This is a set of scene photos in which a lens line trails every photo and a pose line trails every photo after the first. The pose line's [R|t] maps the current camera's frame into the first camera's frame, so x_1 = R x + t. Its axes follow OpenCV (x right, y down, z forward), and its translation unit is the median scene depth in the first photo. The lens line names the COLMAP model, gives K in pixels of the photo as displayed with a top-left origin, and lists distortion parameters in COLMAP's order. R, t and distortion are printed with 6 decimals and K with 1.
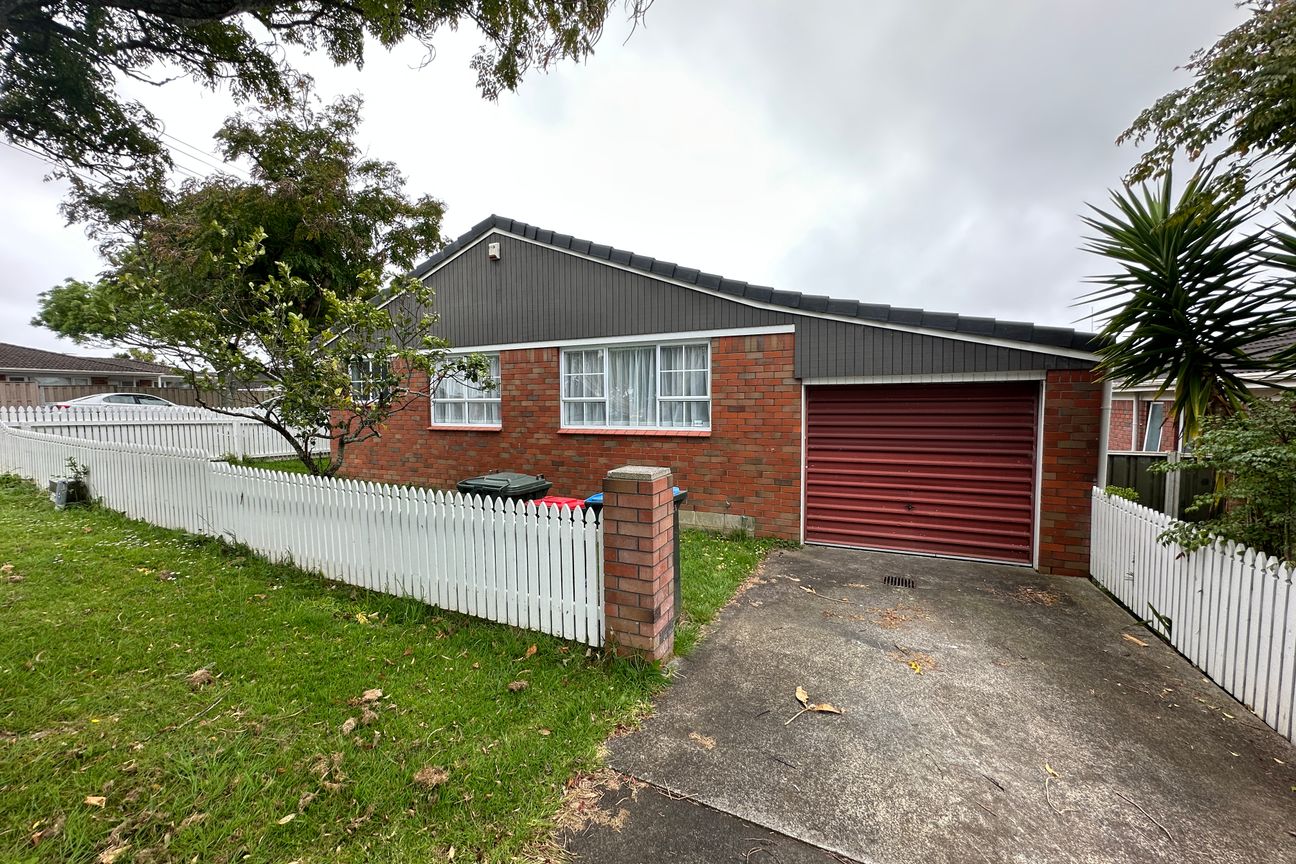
lens RADIAL K [[525.1, 0, 646.5], [0, 525.1, 400.7], [0, 0, 1]] dist [-0.000379, 0.000011]
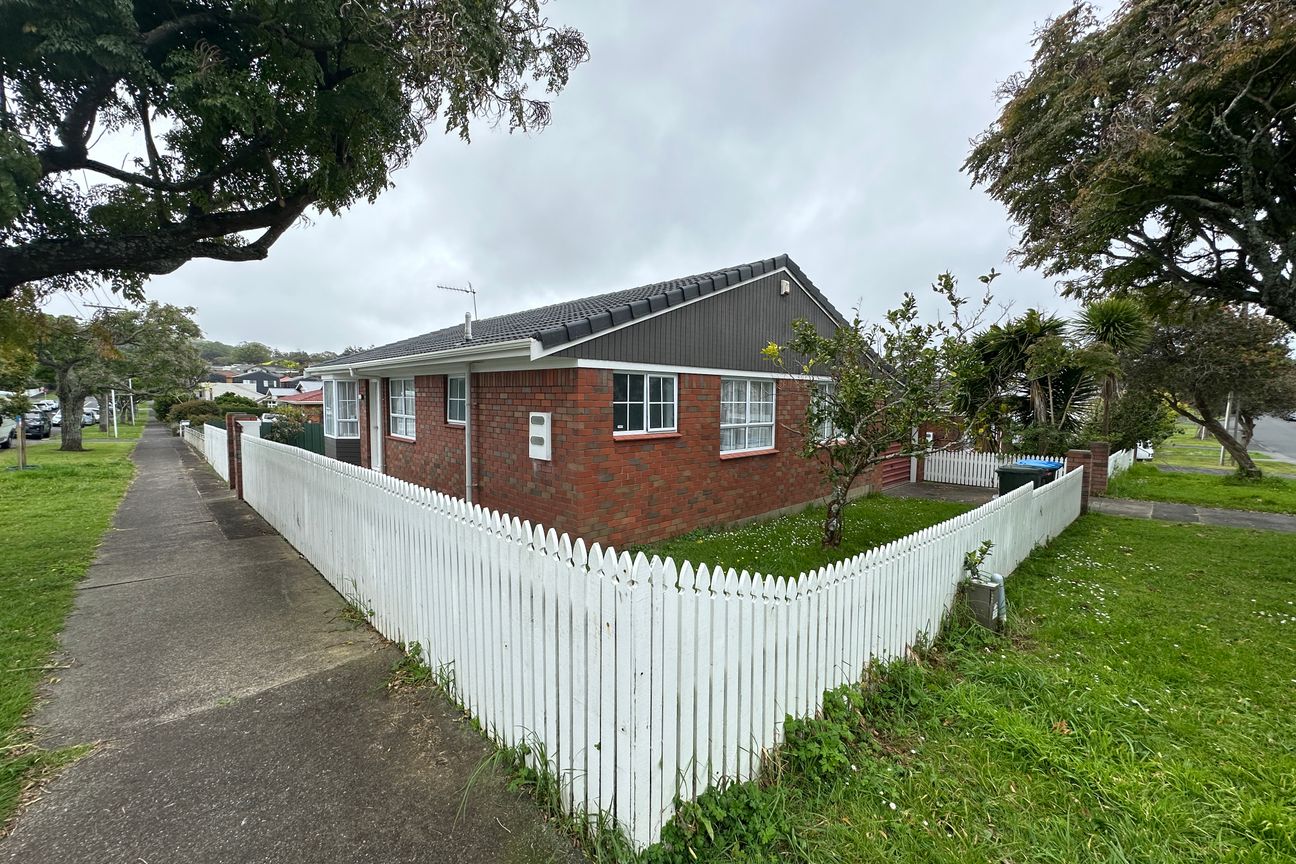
lens RADIAL K [[515.3, 0, 648.0], [0, 515.3, 432.0], [0, 0, 1]] dist [-0.000735, 0.000092]
pose [[0.376583, -0.031942, 0.925832, -1.298807], [0.032333, 0.999250, 0.021323, -0.015074], [-0.925818, 0.021905, 0.377333, 0.800597]]
